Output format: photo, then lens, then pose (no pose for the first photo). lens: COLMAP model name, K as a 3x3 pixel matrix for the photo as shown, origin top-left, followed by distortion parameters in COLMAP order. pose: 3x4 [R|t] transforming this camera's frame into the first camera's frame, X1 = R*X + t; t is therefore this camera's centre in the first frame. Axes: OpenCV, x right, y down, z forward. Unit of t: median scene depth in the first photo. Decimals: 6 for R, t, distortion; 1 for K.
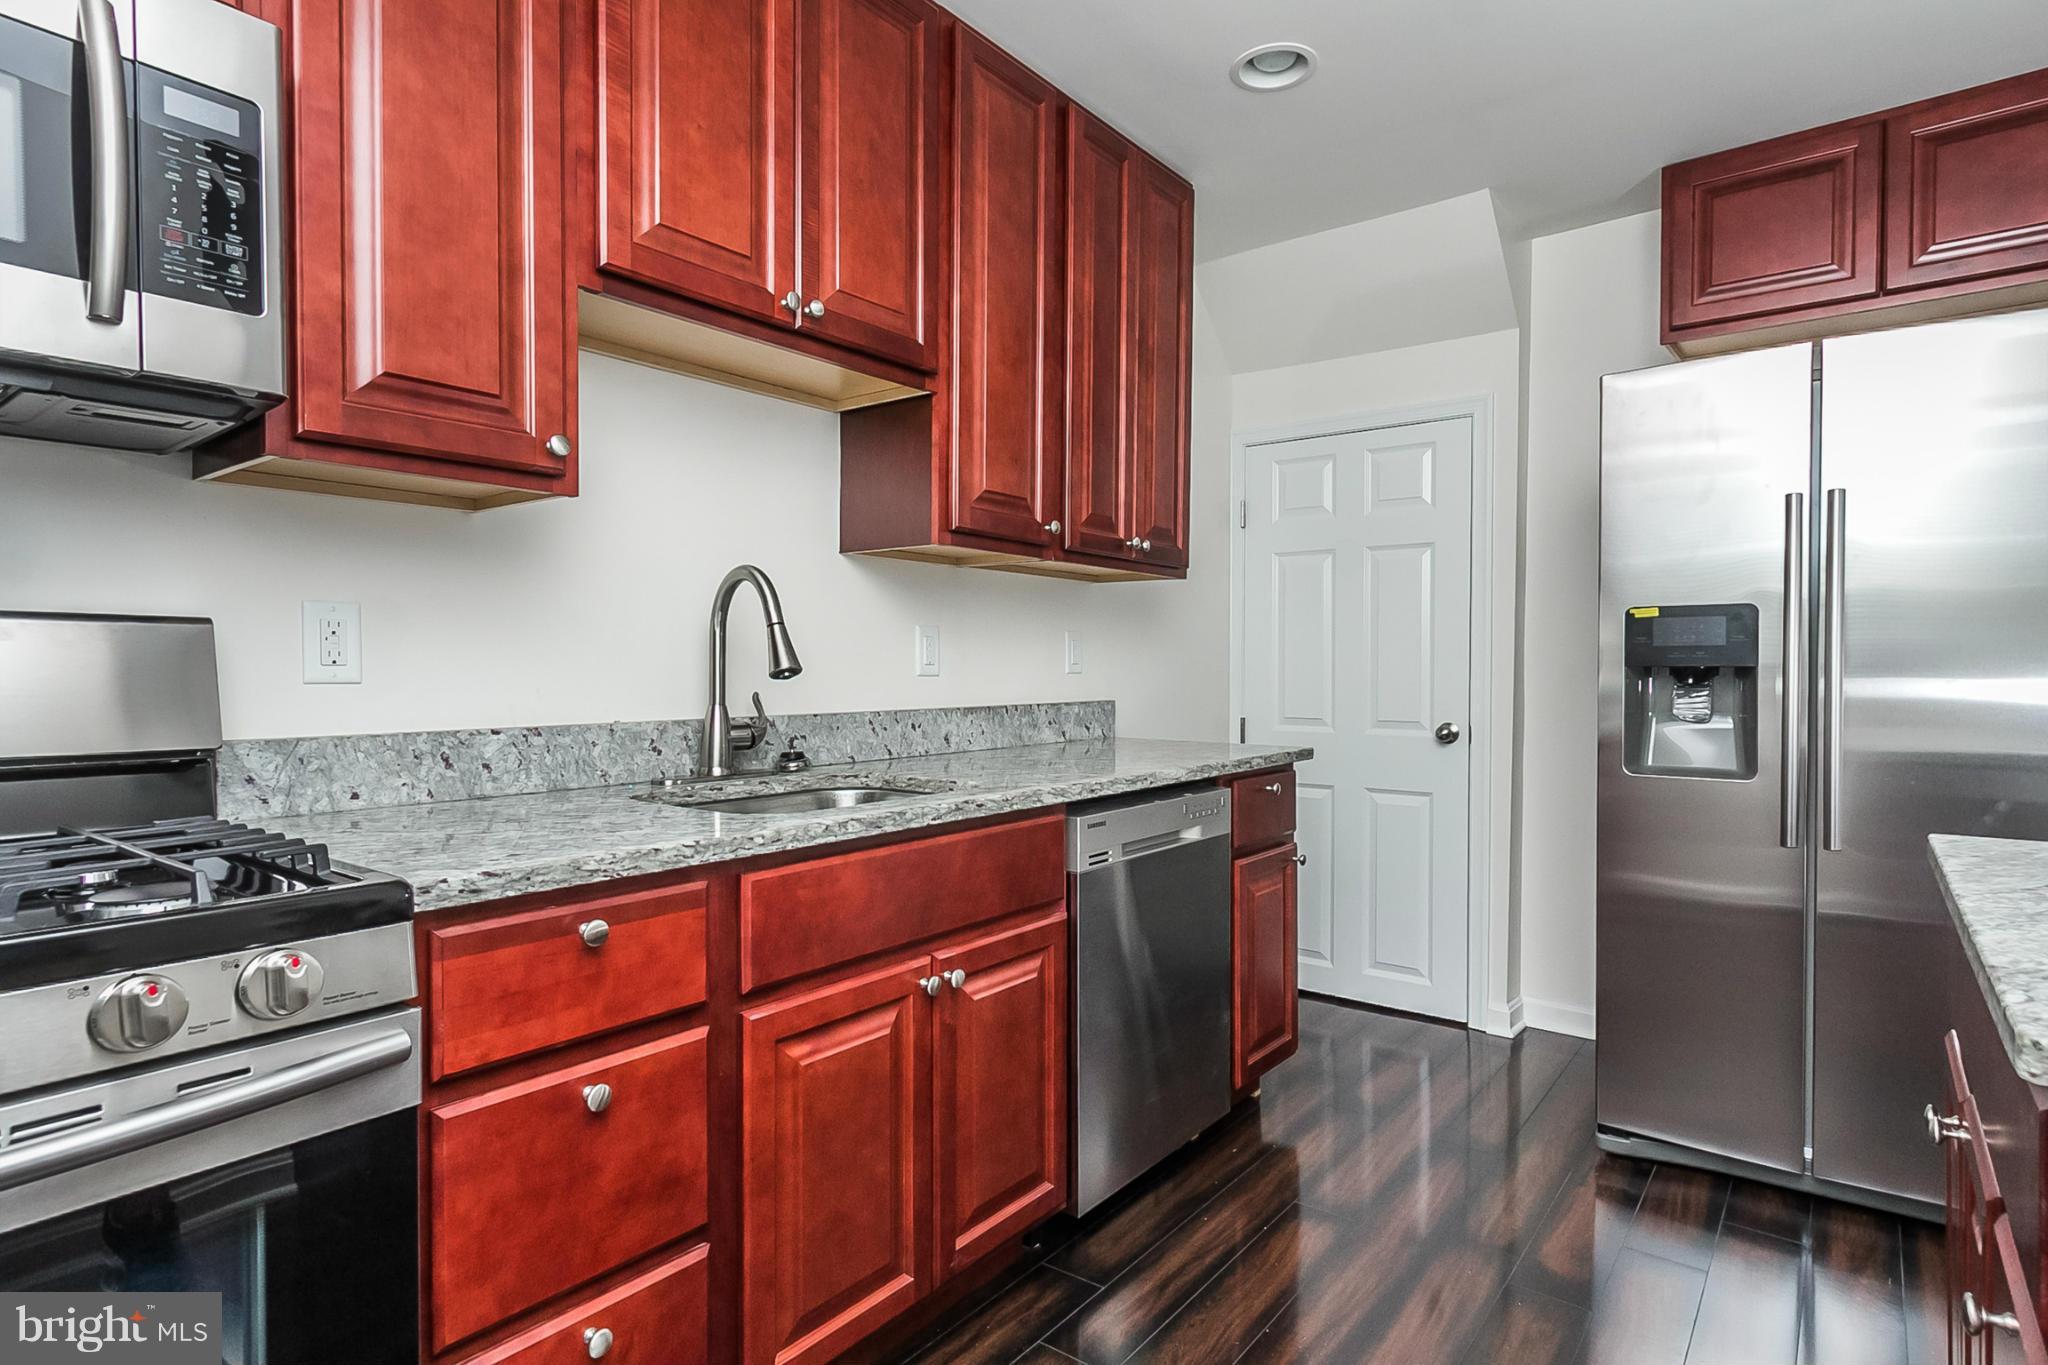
lens RADIAL K [[1085.7, 0, 1030.7], [0, 1085.7, 694.4], [0, 0, 1]] dist [0.002160, 0.000198]
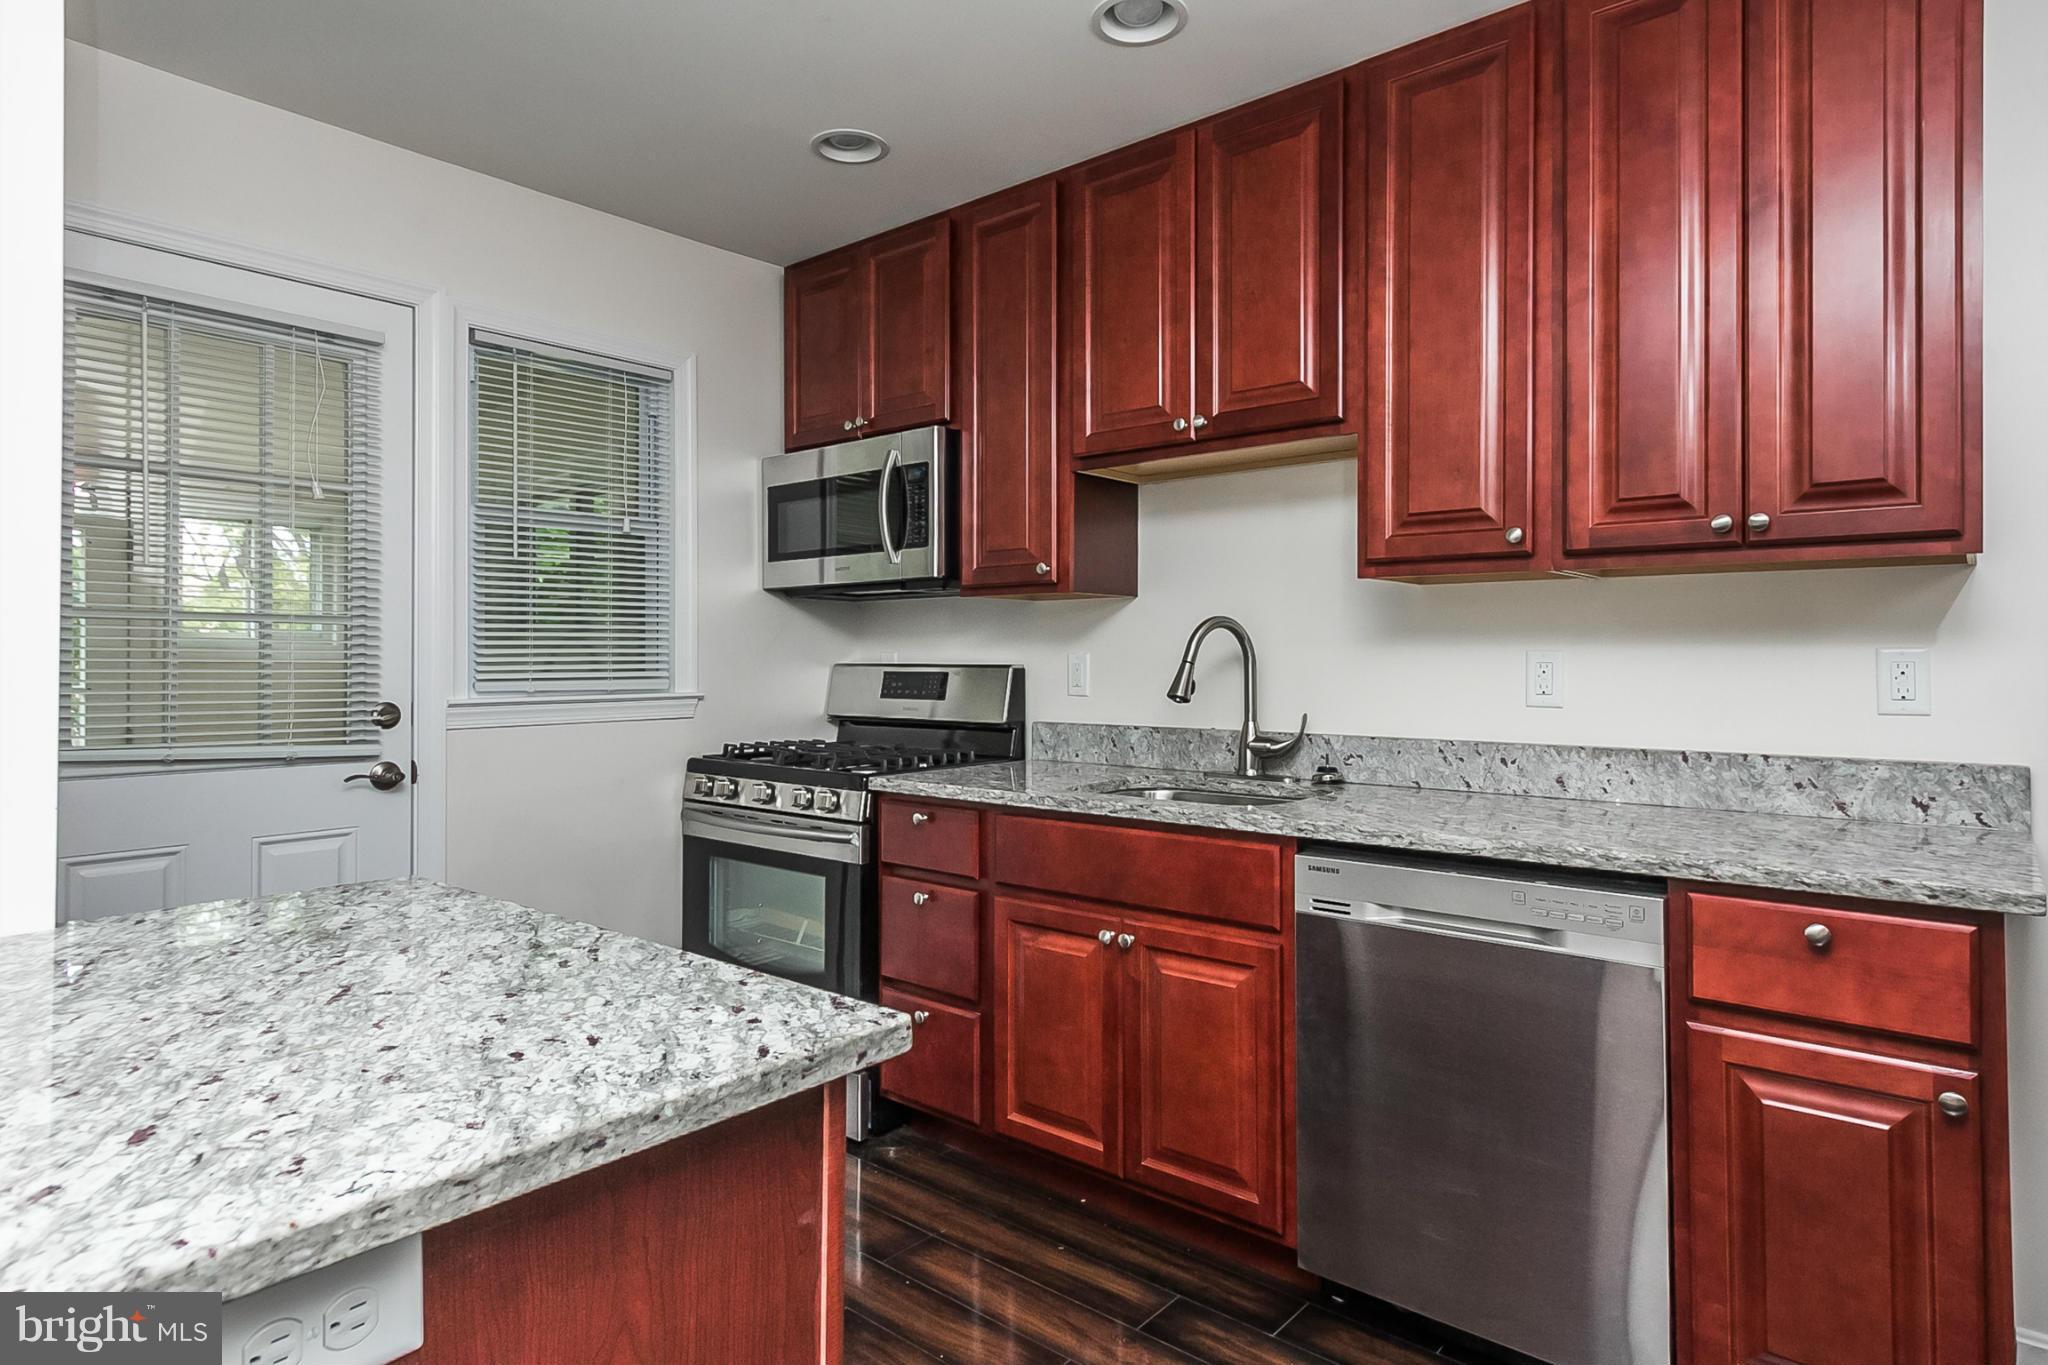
lens RADIAL K [[1113.7, 0, 1034.6], [0, 1113.7, 660.9], [0, 0, 1]] dist [-0.001012, 0.000188]
pose [[-0.039480, -0.000090, -0.999220, 1.118788], [-0.027063, 0.999633, 0.000979, -0.060267], [0.998854, 0.027081, -0.039468, 0.838503]]
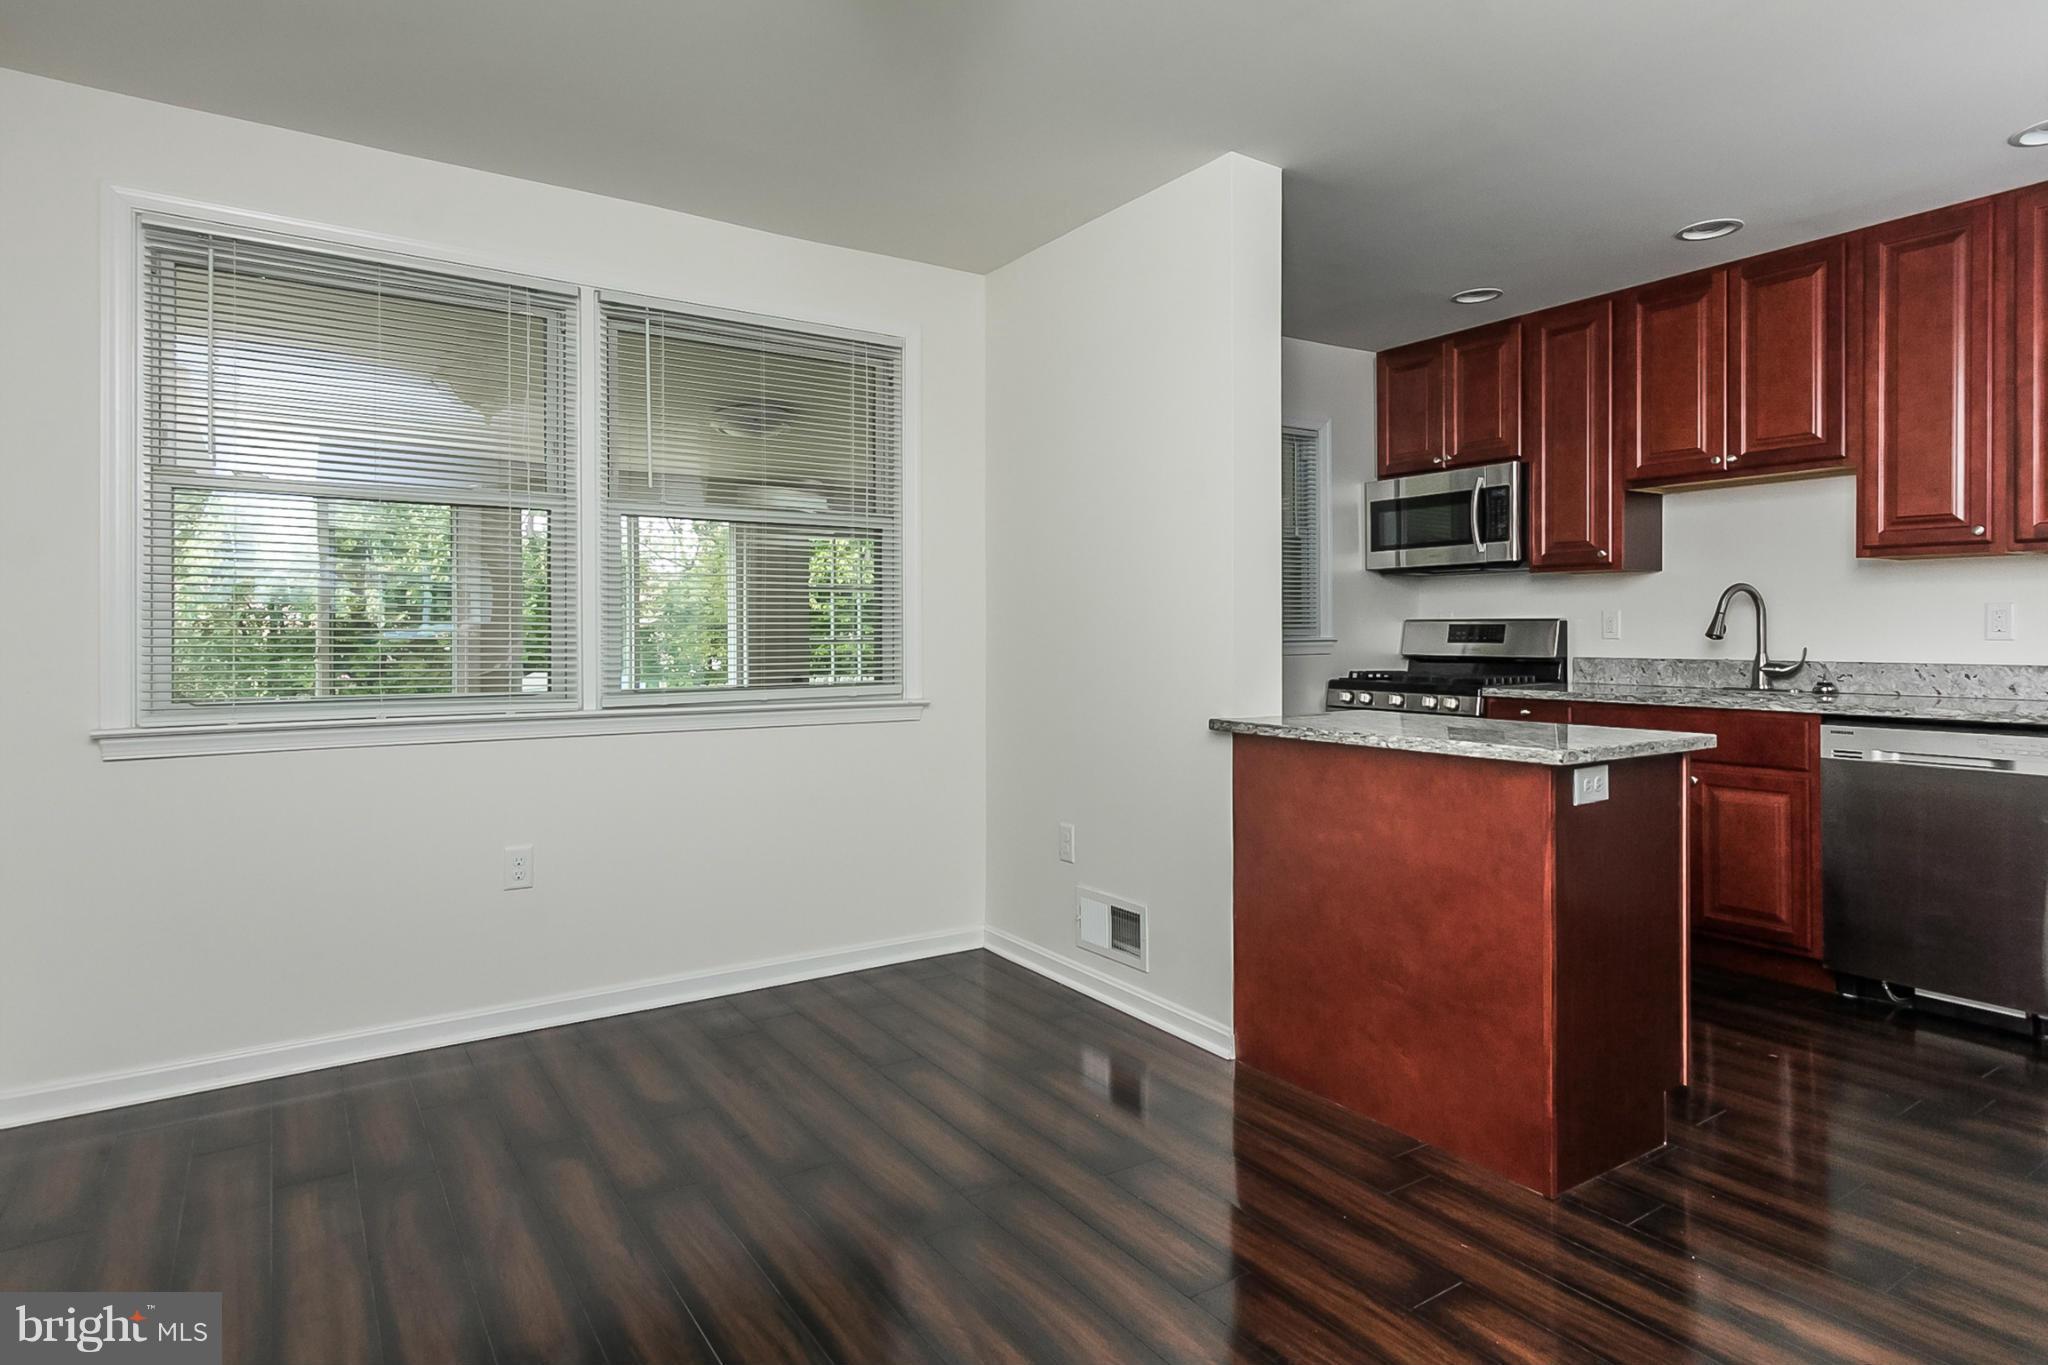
lens RADIAL K [[1101.7, 0, 1022.7], [0, 1101.7, 636.1], [0, 0, 1]] dist [0.002827, -0.003300]
pose [[-0.326155, 0.004889, -0.945304, 2.138070], [-0.022572, 0.999661, 0.012958, -0.017199], [0.945047, 0.025563, -0.325934, 0.411804]]
